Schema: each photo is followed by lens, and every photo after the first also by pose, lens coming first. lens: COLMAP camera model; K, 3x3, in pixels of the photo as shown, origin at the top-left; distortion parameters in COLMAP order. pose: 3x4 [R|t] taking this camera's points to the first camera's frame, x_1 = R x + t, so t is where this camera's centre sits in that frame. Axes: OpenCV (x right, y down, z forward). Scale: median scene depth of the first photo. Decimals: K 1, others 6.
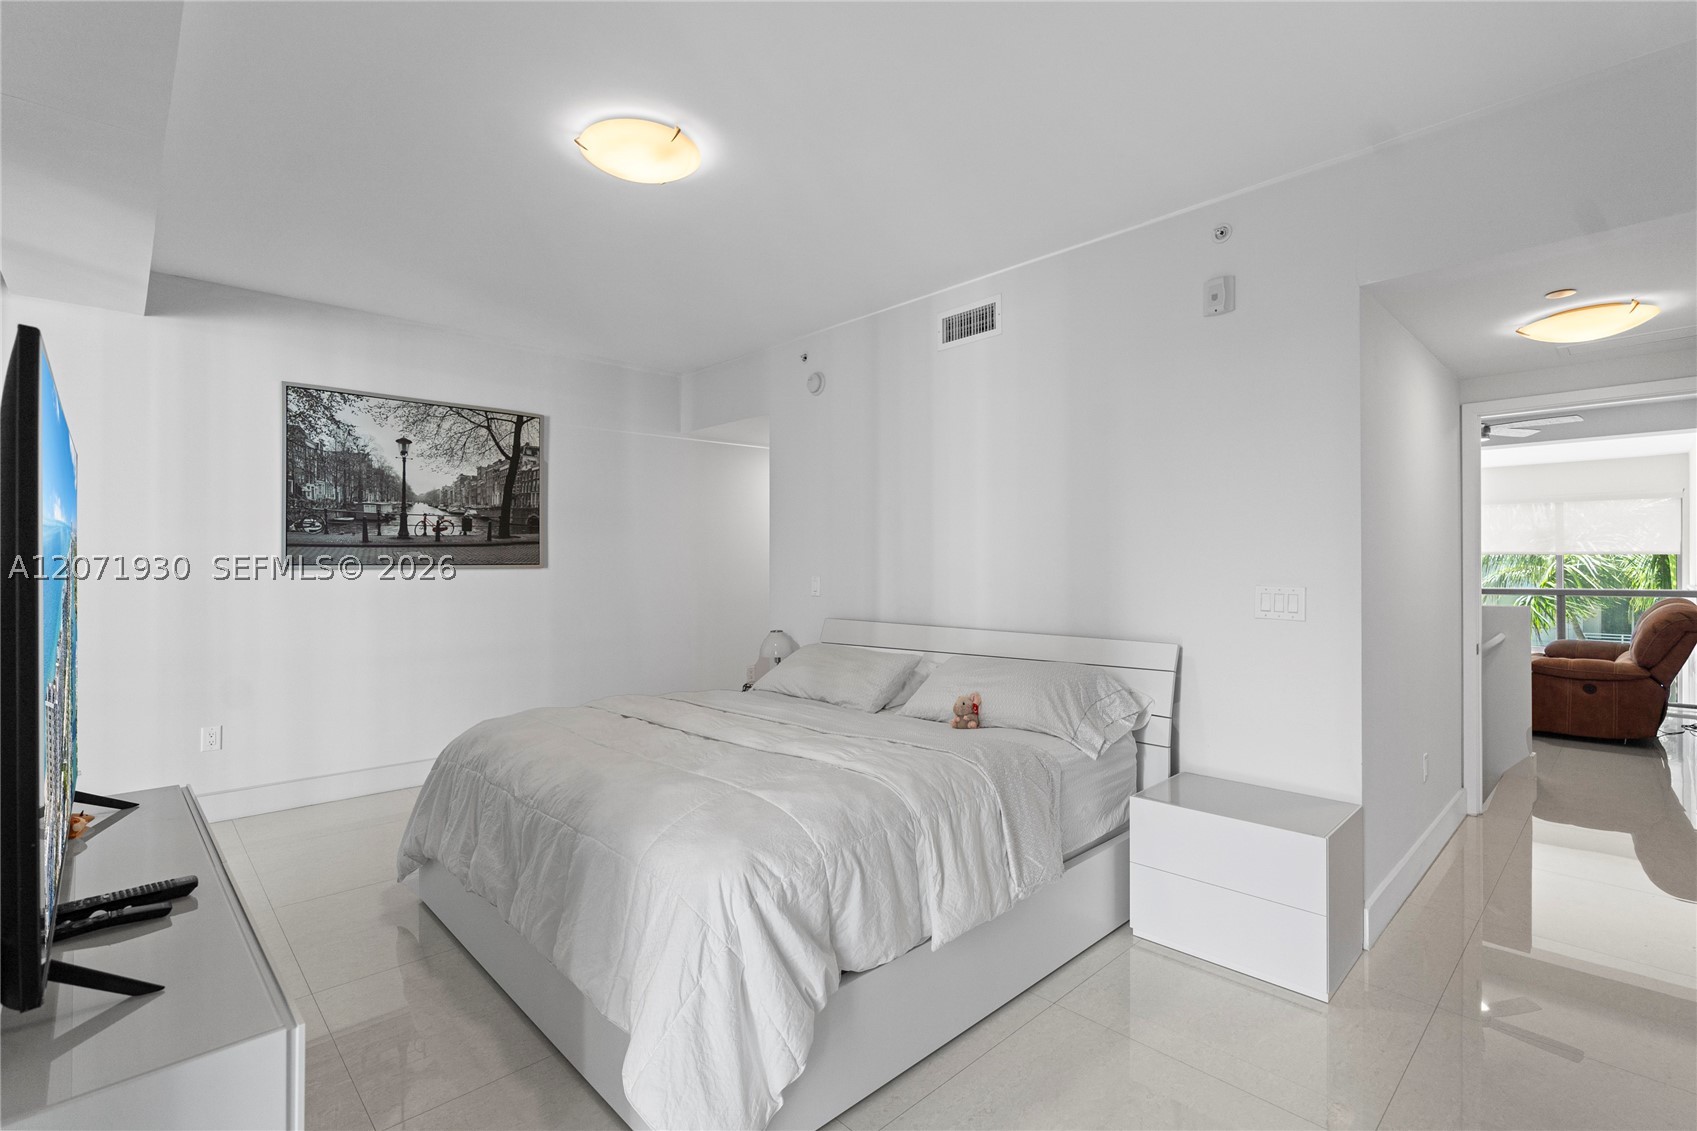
lens RADIAL K [[770.9, 0, 844.7], [0, 770.9, 565.1], [0, 0, 1]] dist [-0.010533, 0.000010]
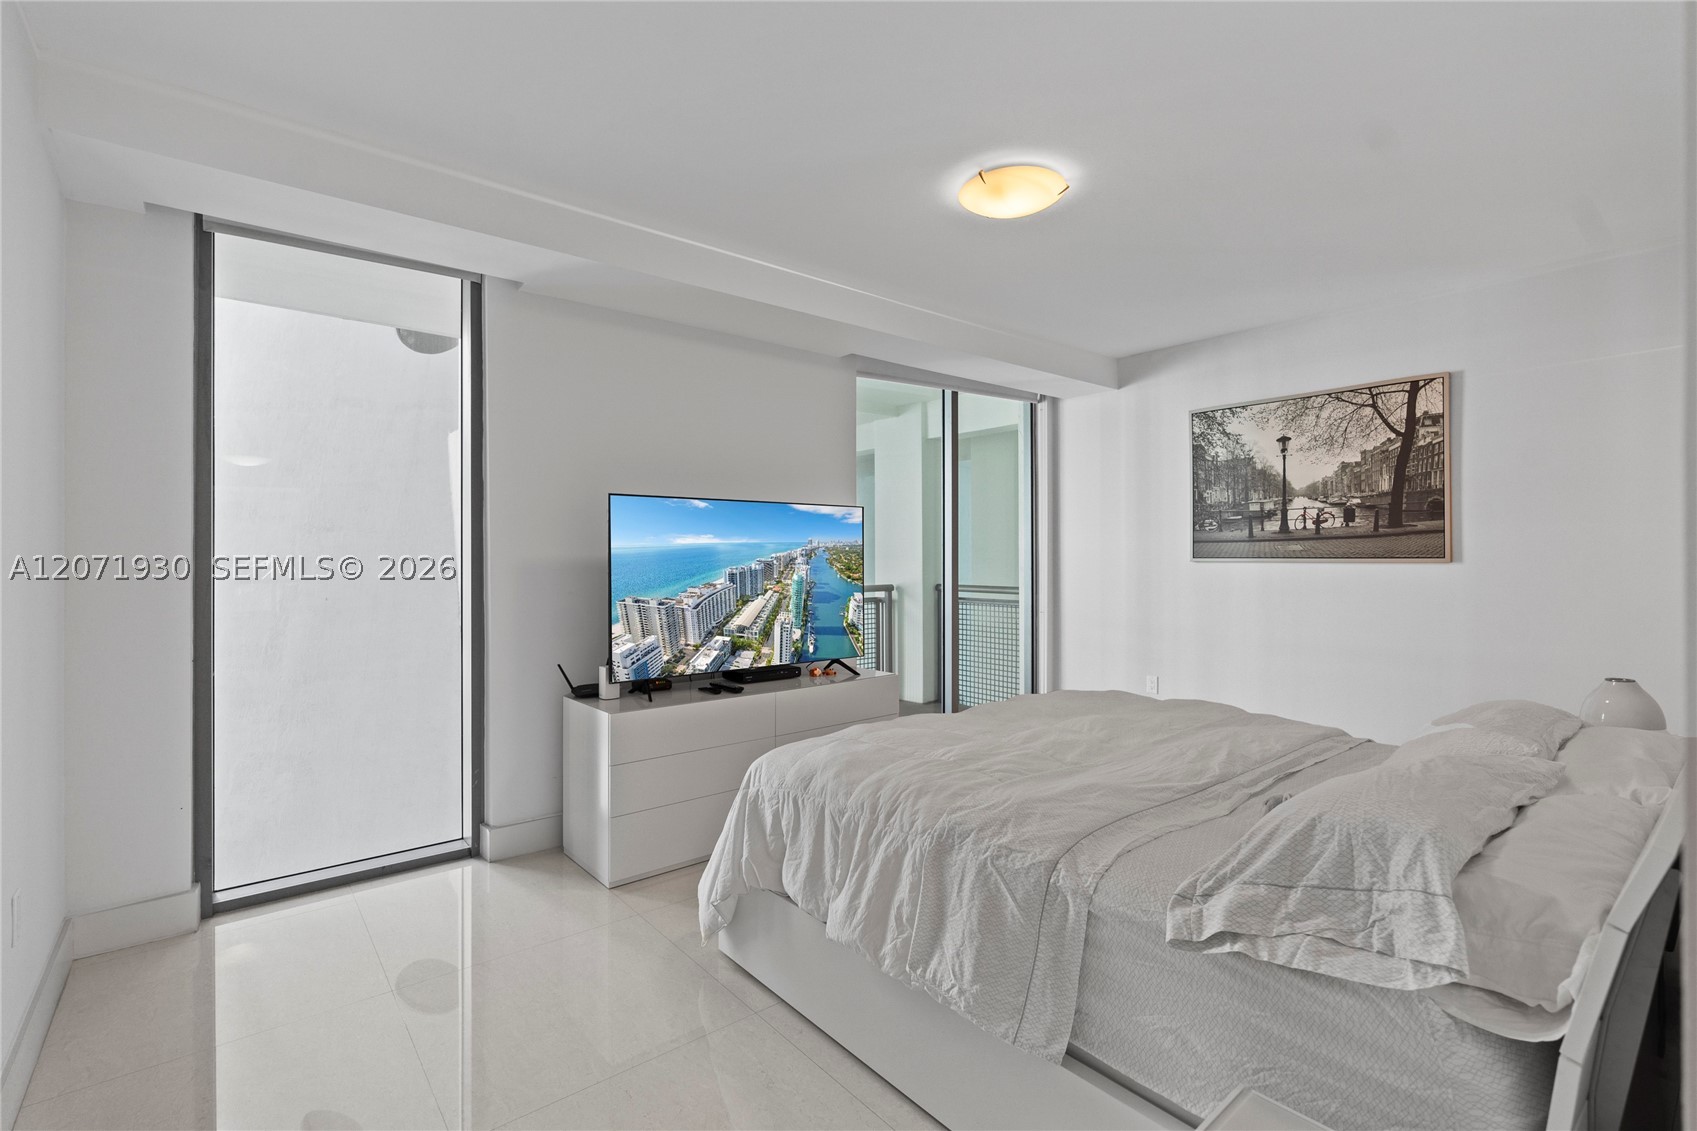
lens RADIAL K [[770.9, 0, 855.4], [0, 770.9, 558.5], [0, 0, 1]] dist [-0.010533, 0.000010]
pose [[-0.071224, 0.004531, -0.997450, 0.503325], [-0.000269, 0.999990, 0.004562, -0.004254], [0.997460, 0.000594, -0.071222, 0.491194]]
